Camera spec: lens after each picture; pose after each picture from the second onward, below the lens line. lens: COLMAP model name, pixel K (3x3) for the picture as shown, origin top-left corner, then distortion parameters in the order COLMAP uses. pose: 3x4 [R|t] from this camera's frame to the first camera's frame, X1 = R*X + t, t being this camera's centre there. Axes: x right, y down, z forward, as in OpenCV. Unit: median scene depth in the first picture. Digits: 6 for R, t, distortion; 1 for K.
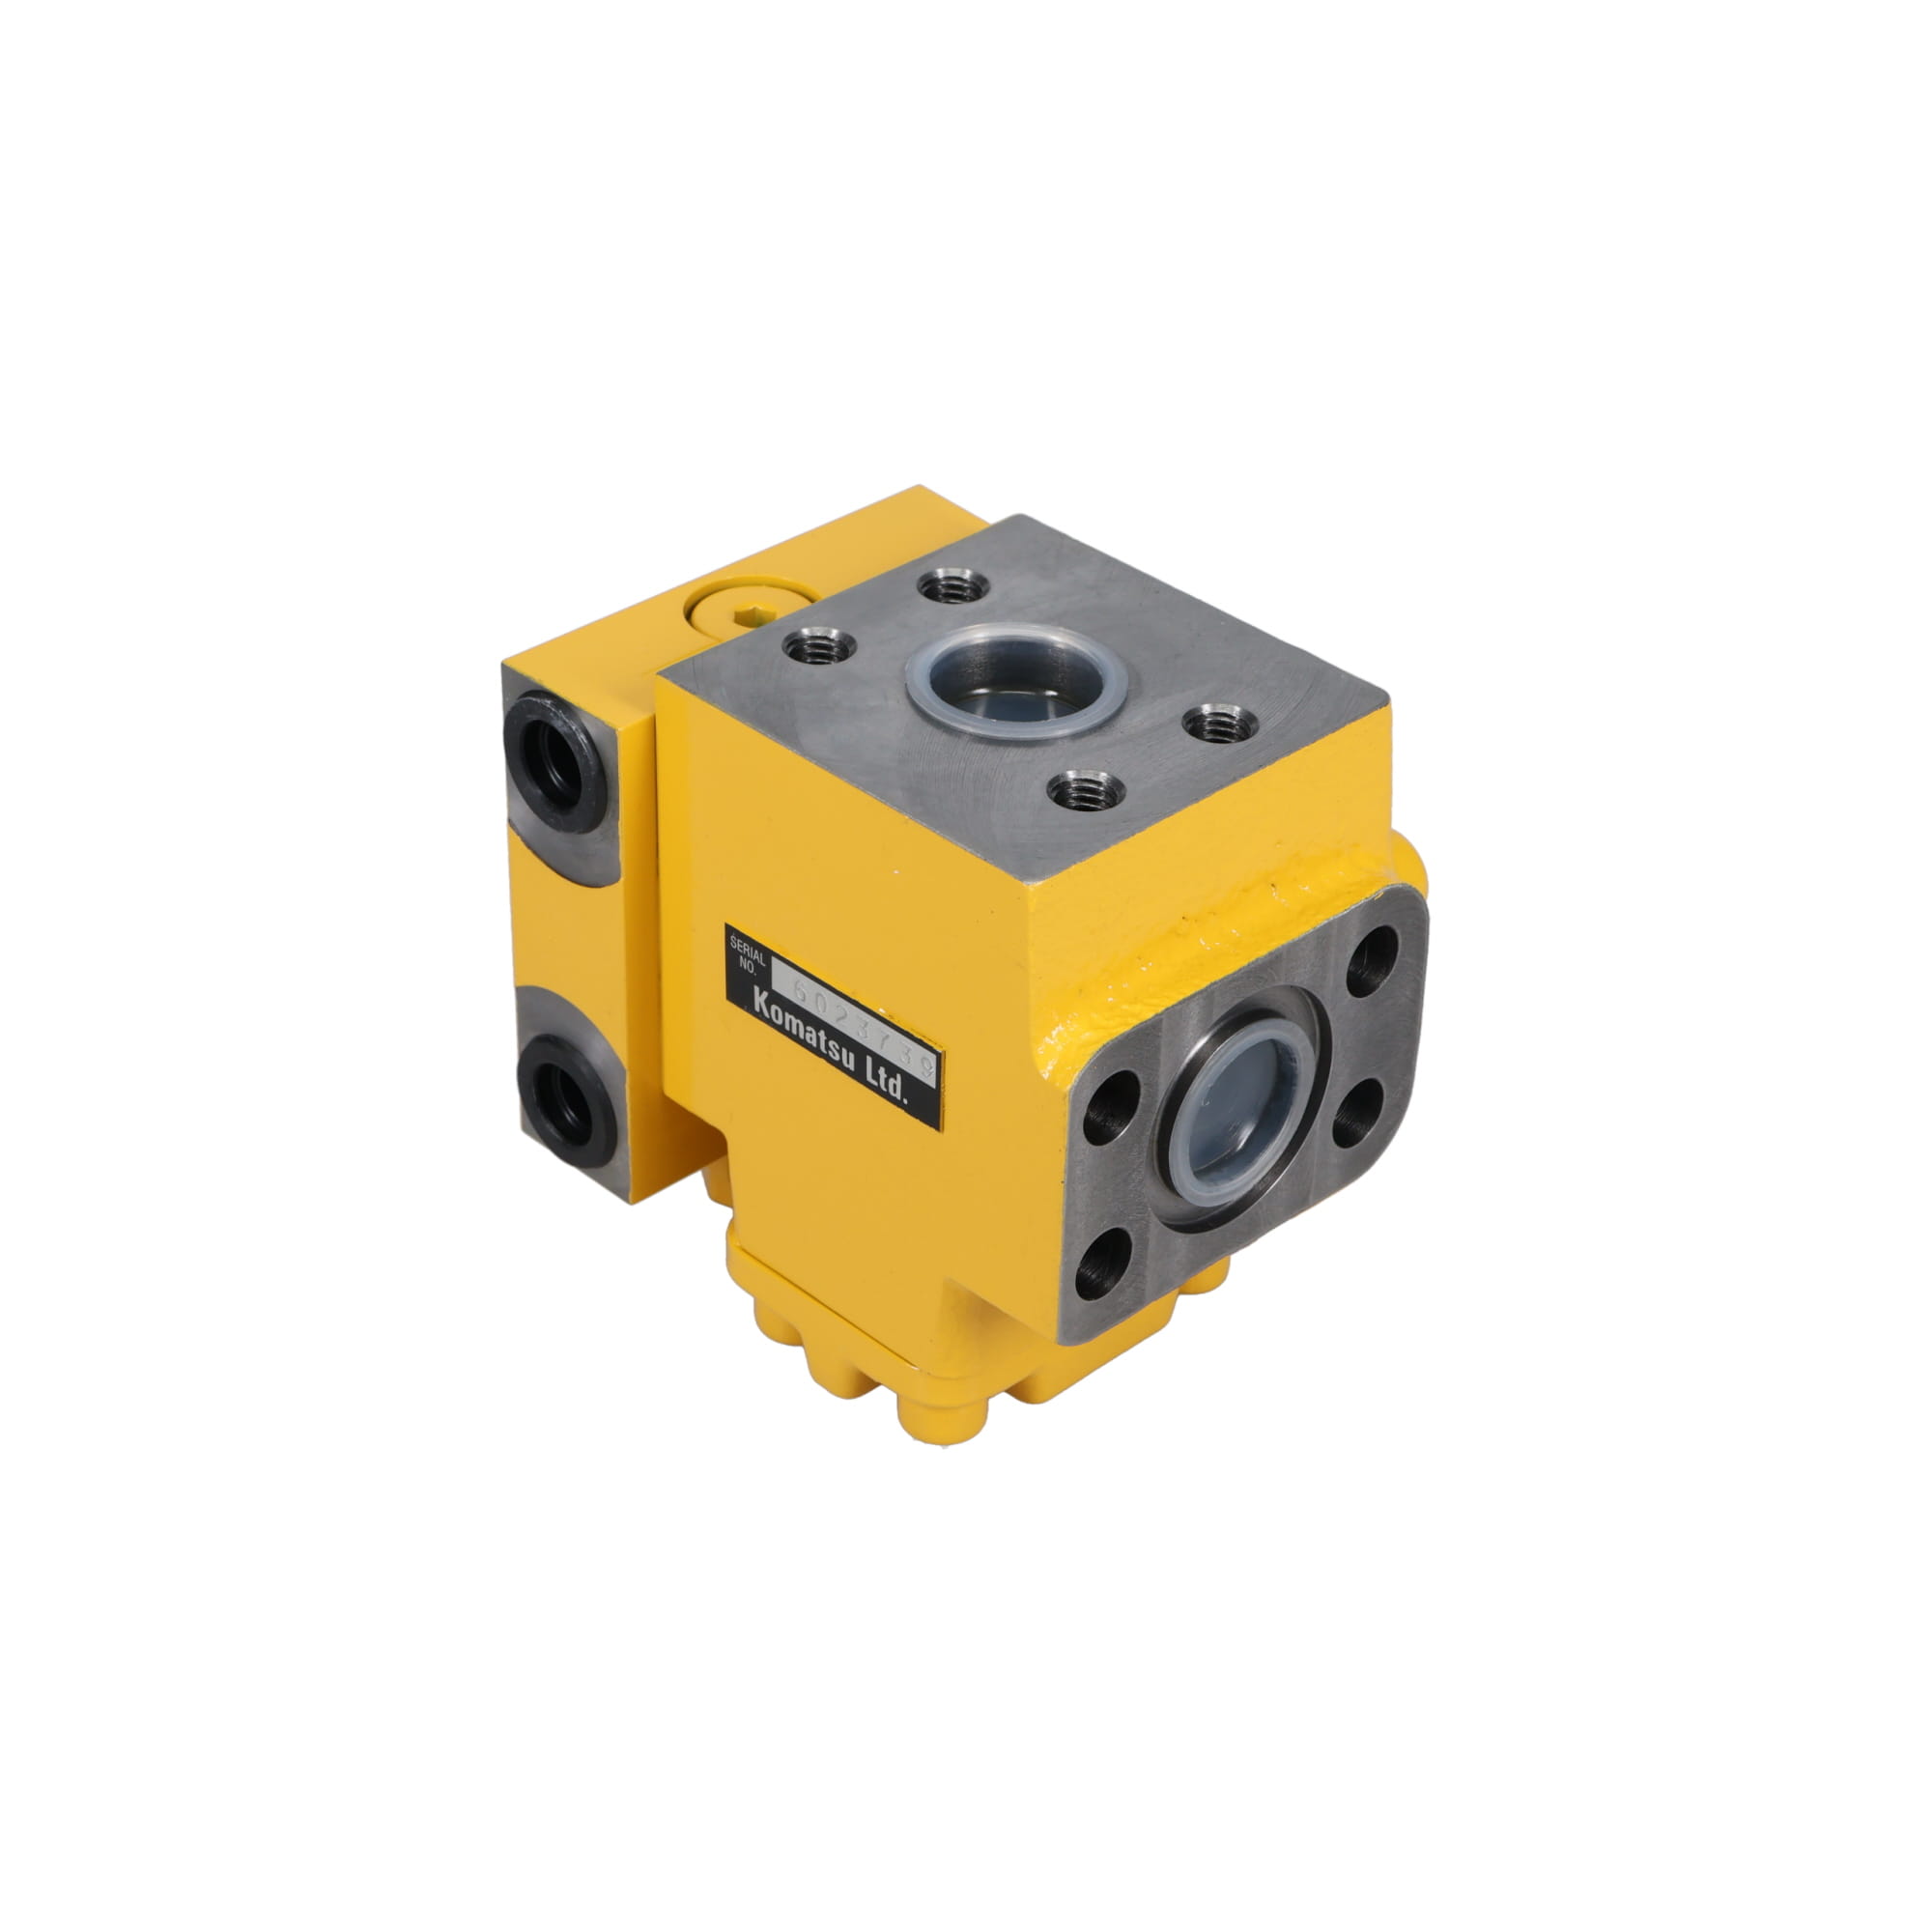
lens RADIAL K [[4360.2, 0, 961.0], [0, 4360.2, 965.9], [0, 0, 1]] dist [0.564303, 0.000000]
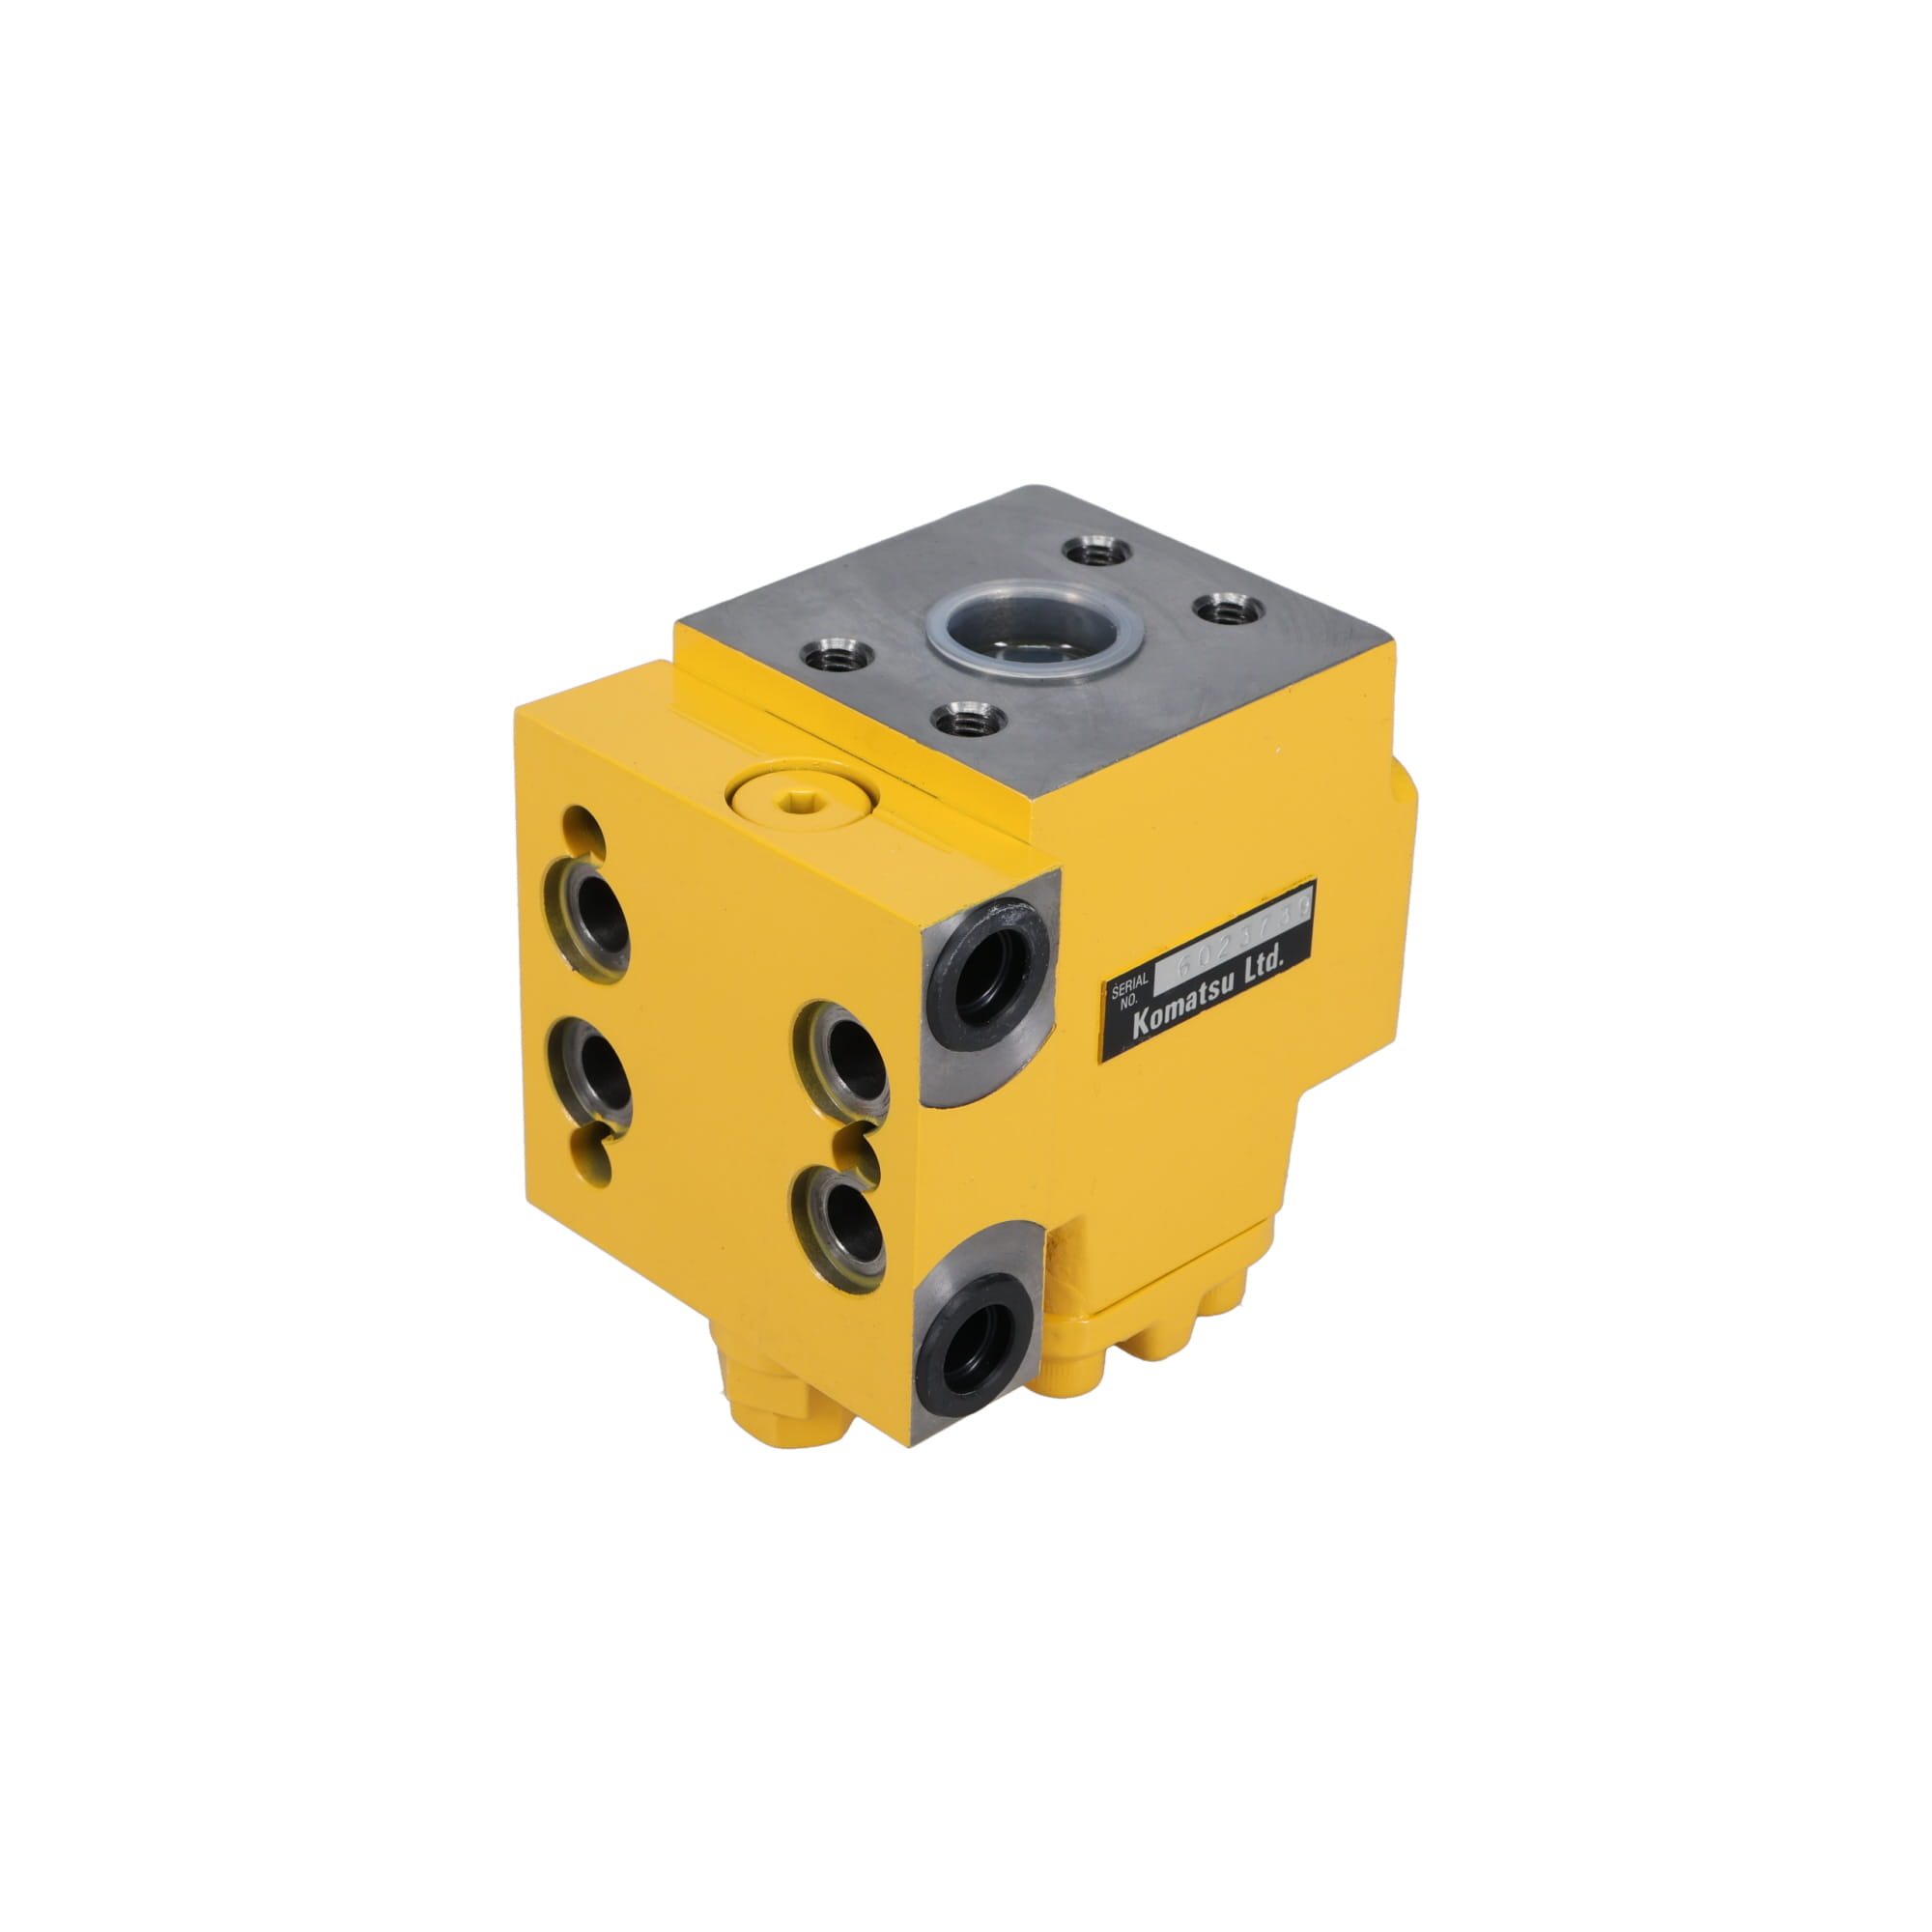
lens RADIAL K [[4360.2, 0, 960.2], [0, 4360.2, 967.1], [0, 0, 1]] dist [0.564303, 0.000000]
pose [[-0.011876, -0.524399, 0.851390, -0.894596], [0.522364, 0.722777, 0.452469, -0.477437], [-0.852640, 0.450109, 0.265344, 0.775166]]
